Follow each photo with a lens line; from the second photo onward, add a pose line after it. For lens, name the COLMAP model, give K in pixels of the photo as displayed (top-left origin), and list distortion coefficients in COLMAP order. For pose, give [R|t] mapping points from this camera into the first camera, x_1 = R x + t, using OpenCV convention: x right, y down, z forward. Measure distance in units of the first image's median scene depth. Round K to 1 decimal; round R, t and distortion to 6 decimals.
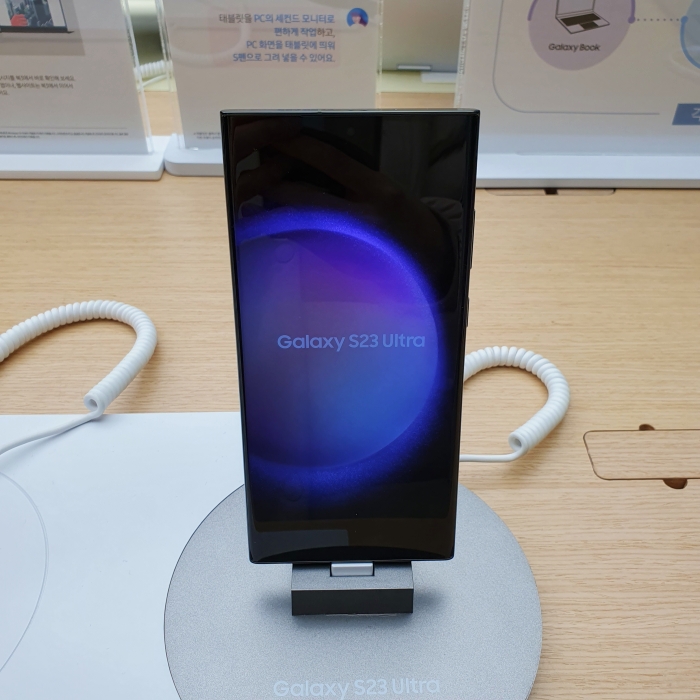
lens RADIAL K [[732.1, 0, 362.9], [0, 732.1, 352.2], [0, 0, 1]] dist [-0.025252, 0.000000]
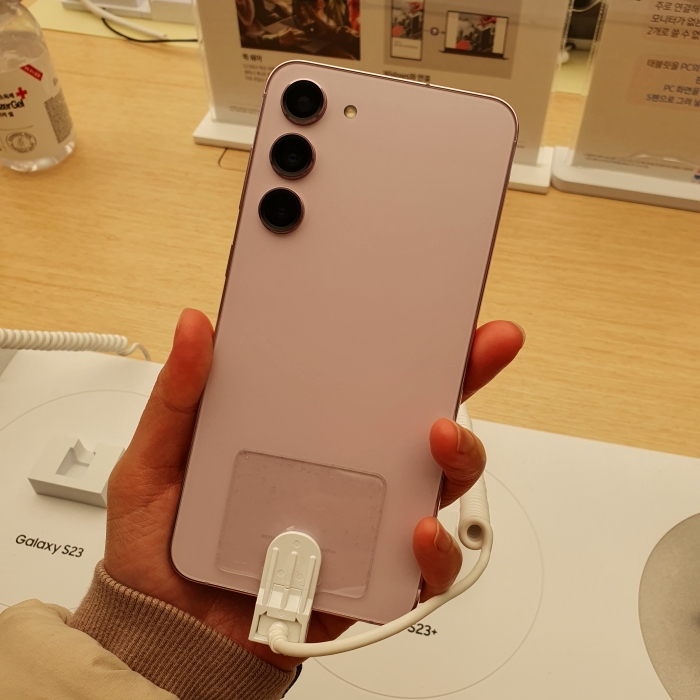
lens RADIAL K [[732.1, 0, 353.9], [0, 732.1, 356.5], [0, 0, 1]] dist [-0.025252, 0.000000]
pose [[0.965342, 0.176389, -0.192358, -0.337557], [-0.148997, 0.977593, 0.148697, -0.127744], [0.214276, -0.114883, 0.969994, -0.193012]]
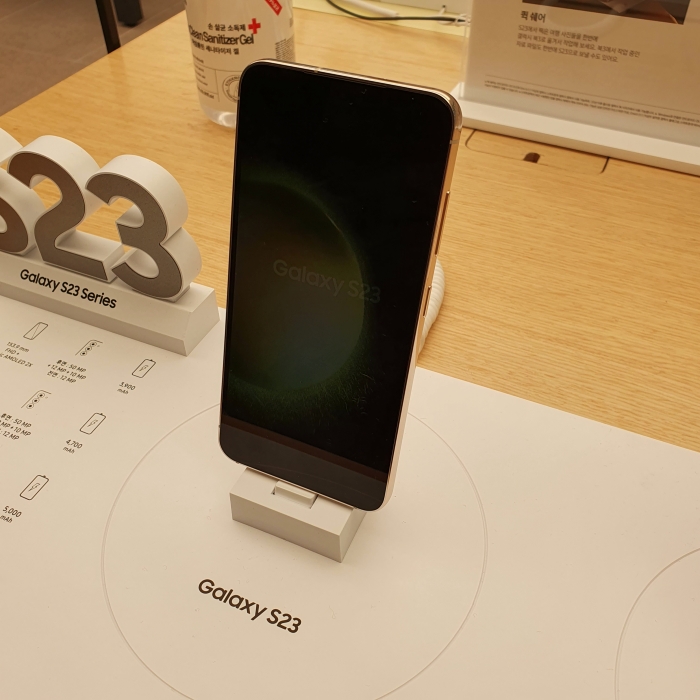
lens RADIAL K [[732.1, 0, 347.4], [0, 732.1, 351.2], [0, 0, 1]] dist [-0.025252, 0.000000]
pose [[0.894029, 0.284358, -0.346198, -0.589661], [-0.274128, 0.958418, 0.079306, 0.014366], [0.354354, 0.024001, 0.934803, 0.029558]]
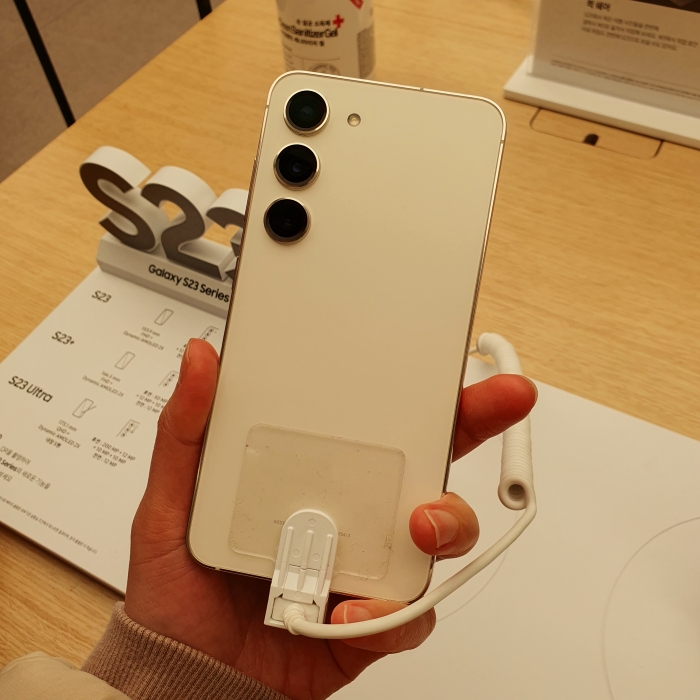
lens RADIAL K [[732.1, 0, 365.1], [0, 732.1, 347.0], [0, 0, 1]] dist [-0.025252, 0.000000]
pose [[0.861963, 0.351462, -0.365369, -0.568223], [-0.277076, 0.930120, 0.241049, -0.114079], [0.424557, -0.106541, 0.899111, -0.111139]]
